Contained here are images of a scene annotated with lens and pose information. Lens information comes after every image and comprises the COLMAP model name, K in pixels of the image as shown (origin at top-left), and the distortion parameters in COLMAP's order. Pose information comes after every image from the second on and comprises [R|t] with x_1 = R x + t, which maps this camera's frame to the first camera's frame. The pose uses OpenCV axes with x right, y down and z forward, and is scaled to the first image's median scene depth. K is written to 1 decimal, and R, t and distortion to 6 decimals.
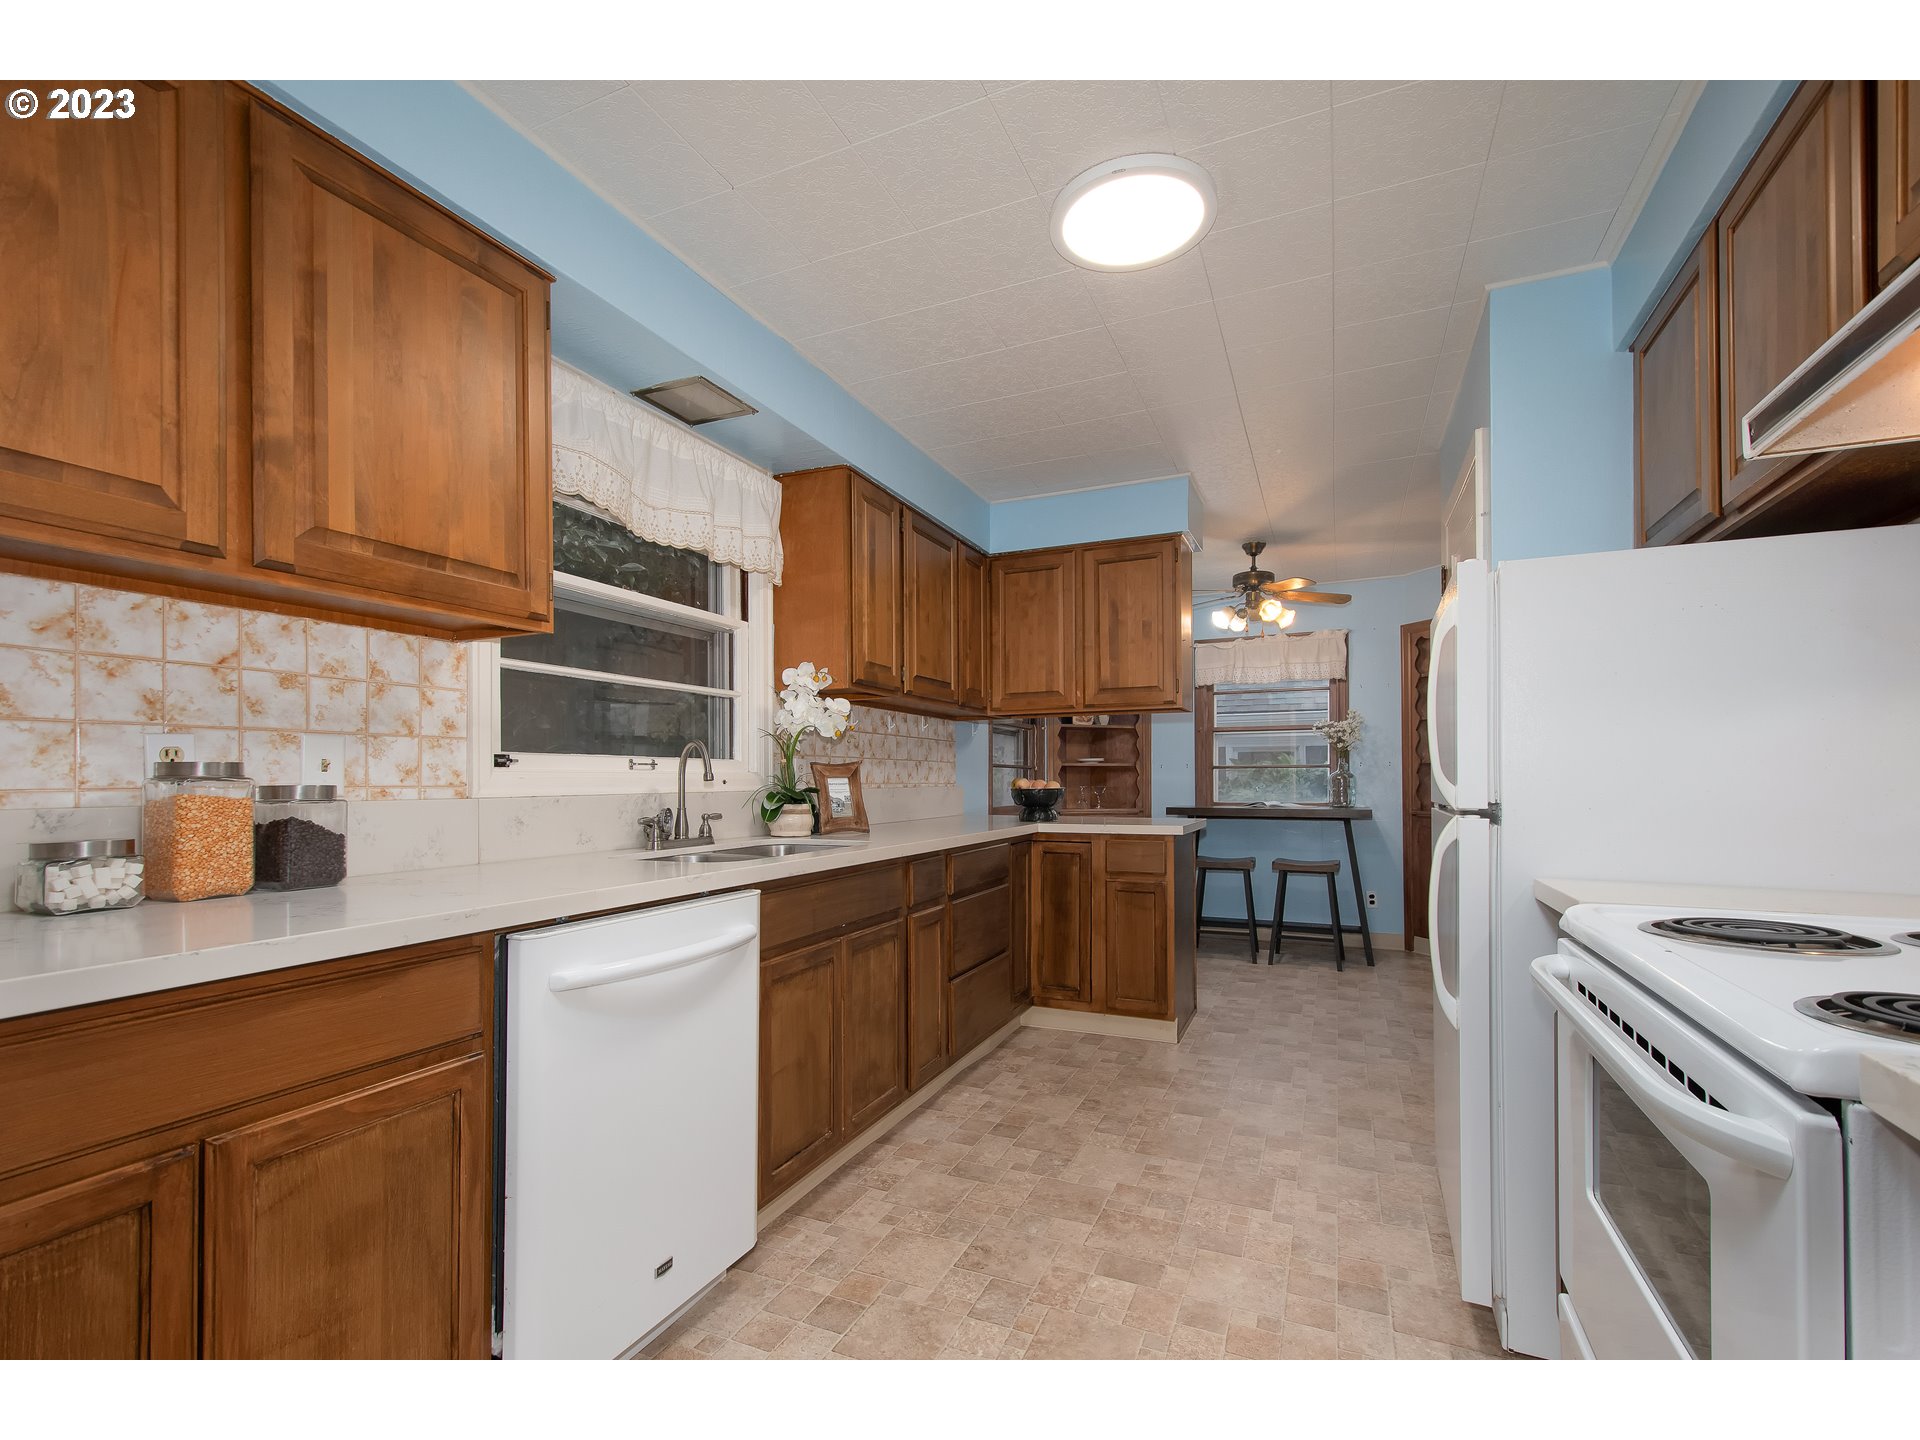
lens RADIAL K [[884.9, 0, 936.1], [0, 884.9, 782.7], [0, 0, 1]] dist [0.003350, -0.000422]
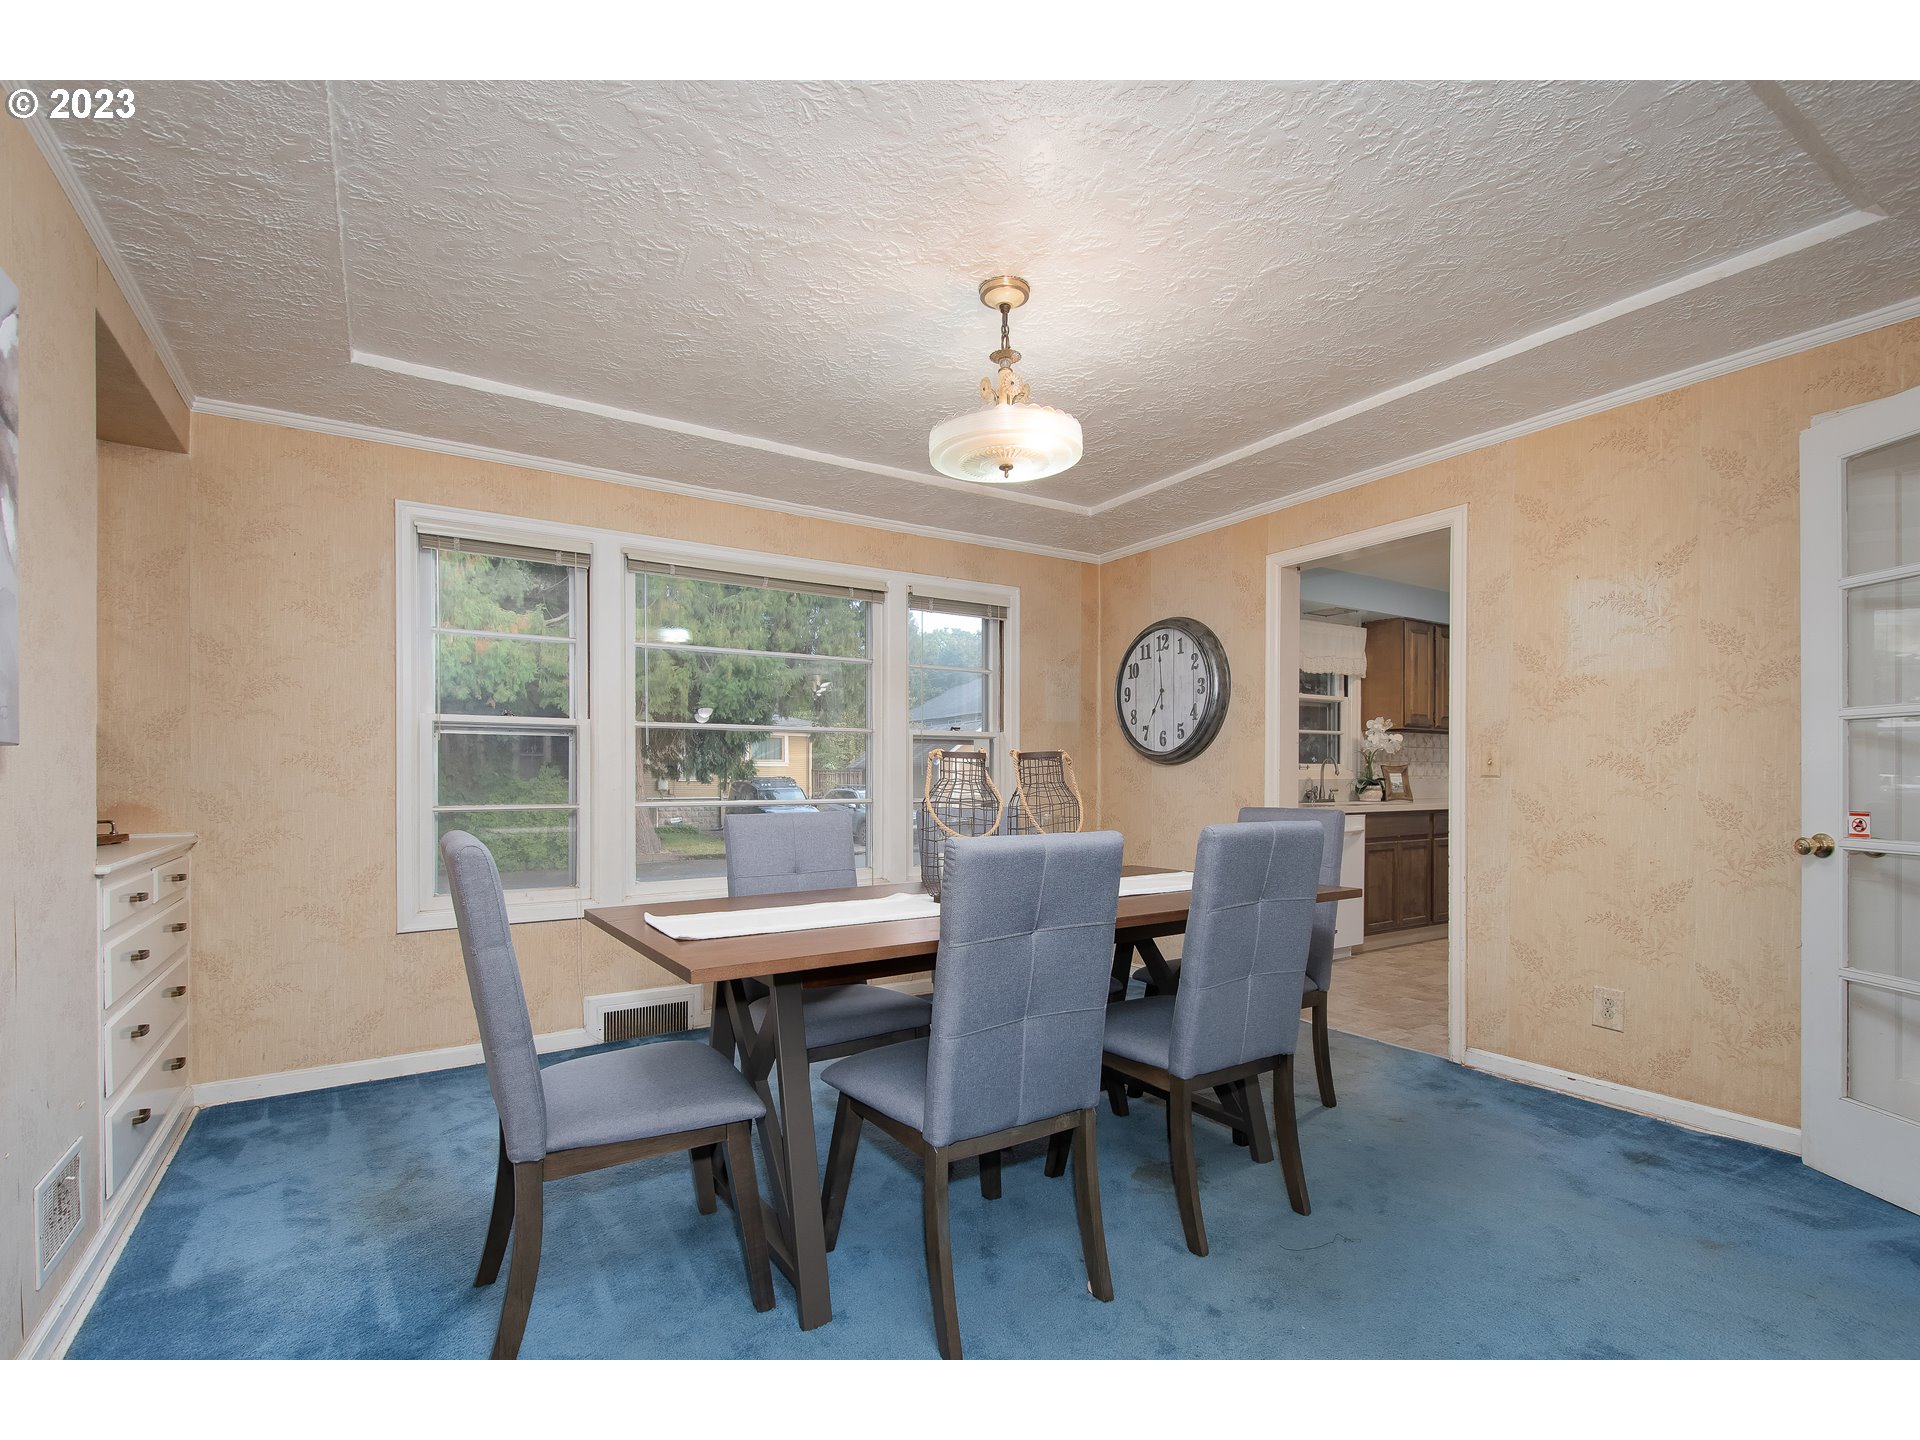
lens RADIAL K [[884.9, 0, 936.1], [0, 884.9, 782.7], [0, 0, 1]] dist [0.003350, -0.000422]
pose [[0.836886, 0.007203, -0.547330, 0.116797], [-0.004557, 0.999970, 0.006191, 0.008686], [0.547358, -0.002687, 0.836894, -1.258935]]
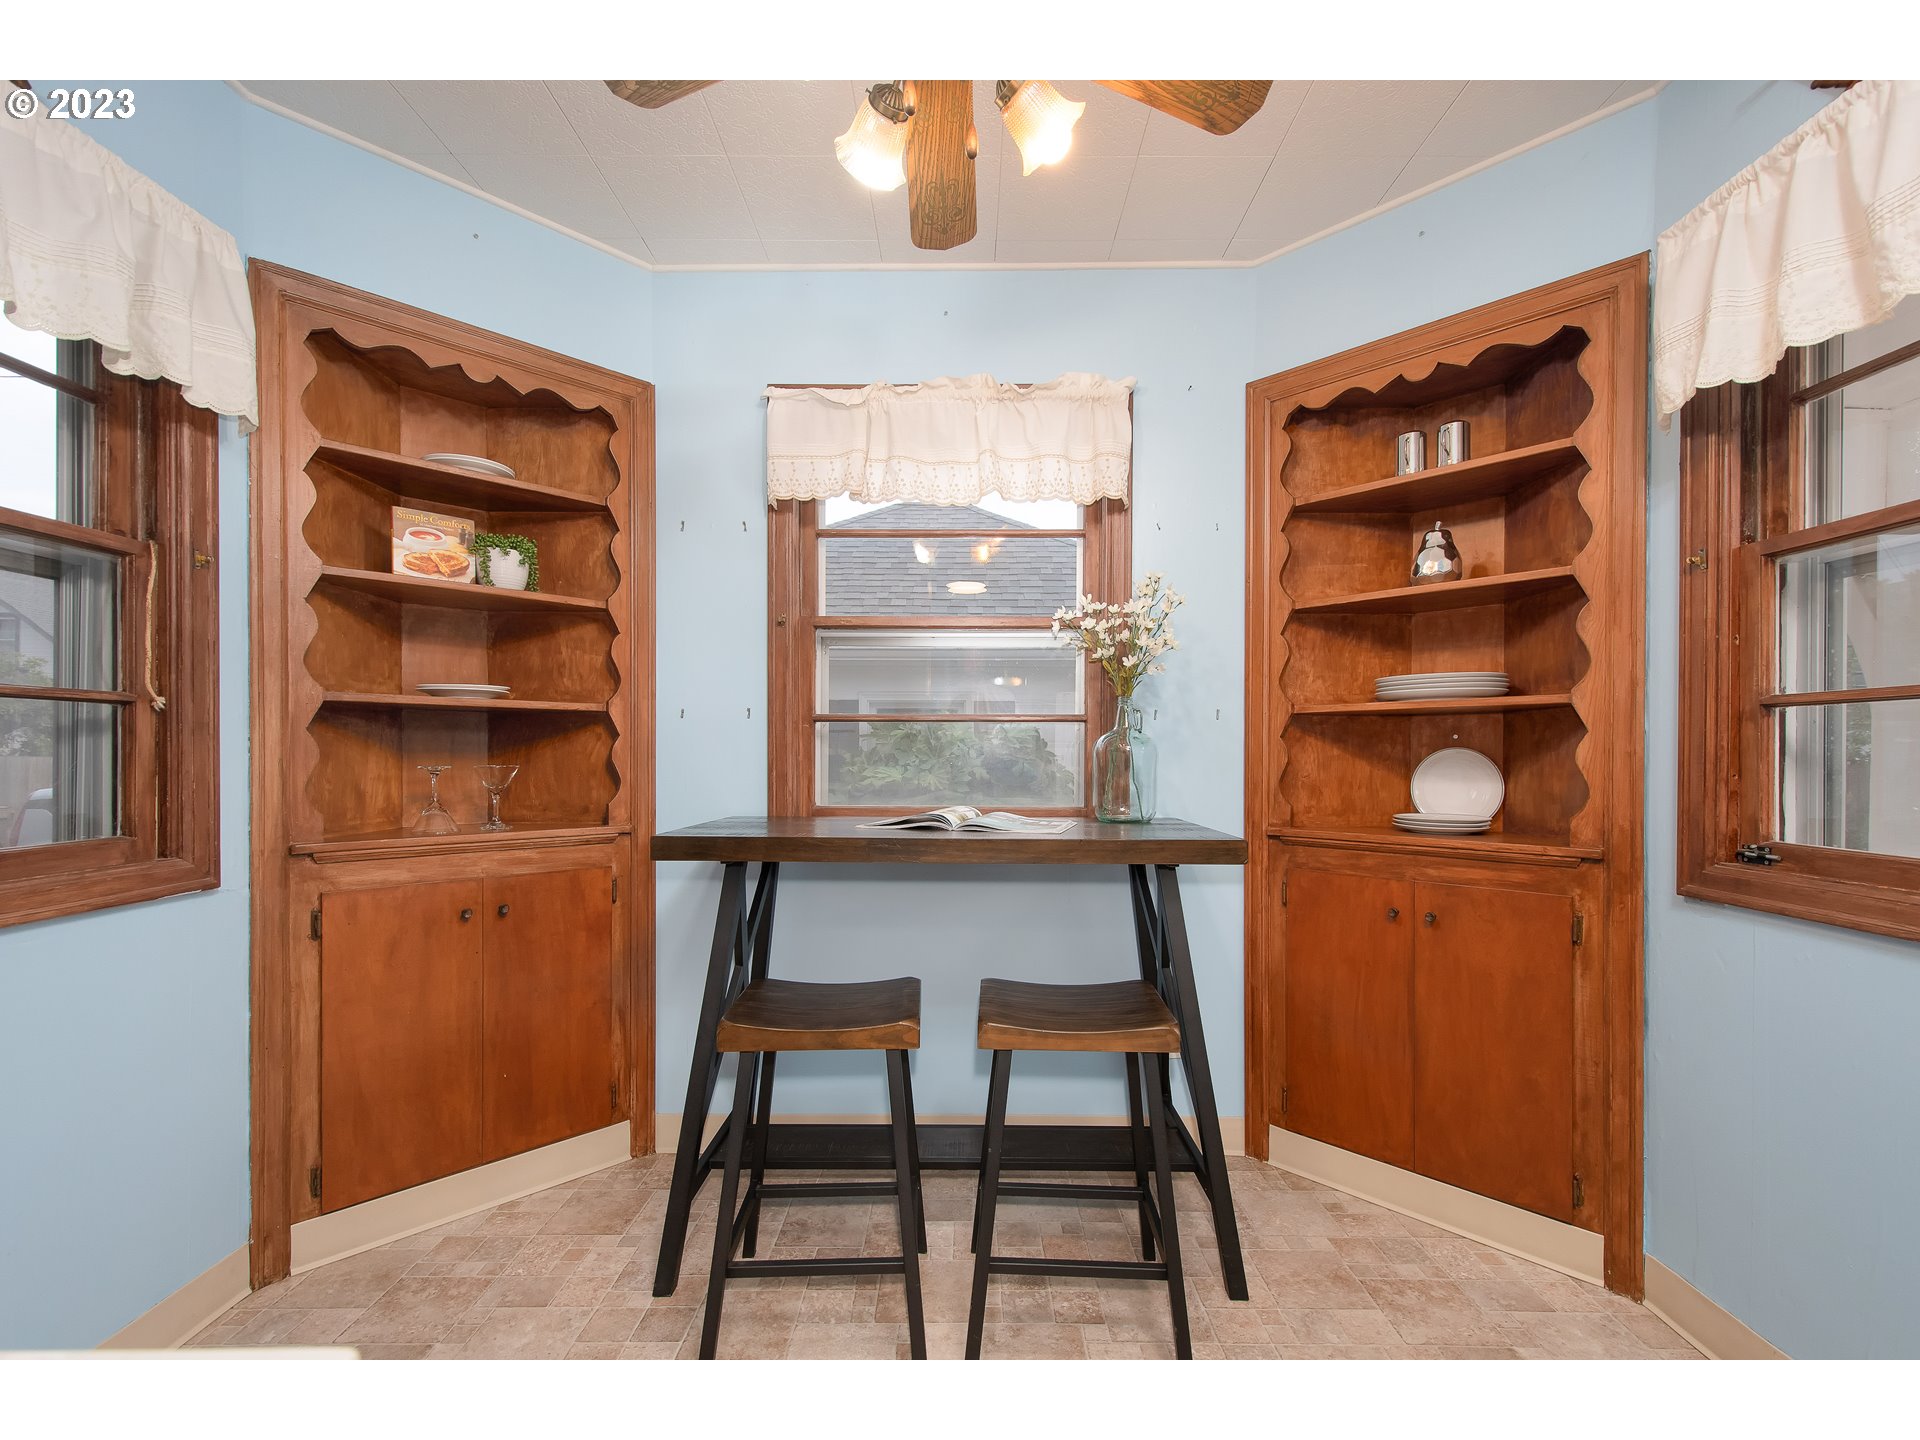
lens RADIAL K [[837.0, 0, 962.1], [0, 837.0, 760.3], [0, 0, 1]] dist [0.006765, 0.000052]
pose [[0.911643, 0.002637, 0.410975, 0.422633], [-0.006498, 0.999947, 0.007997, -0.003665], [-0.410932, -0.009960, 0.911612, 1.218059]]
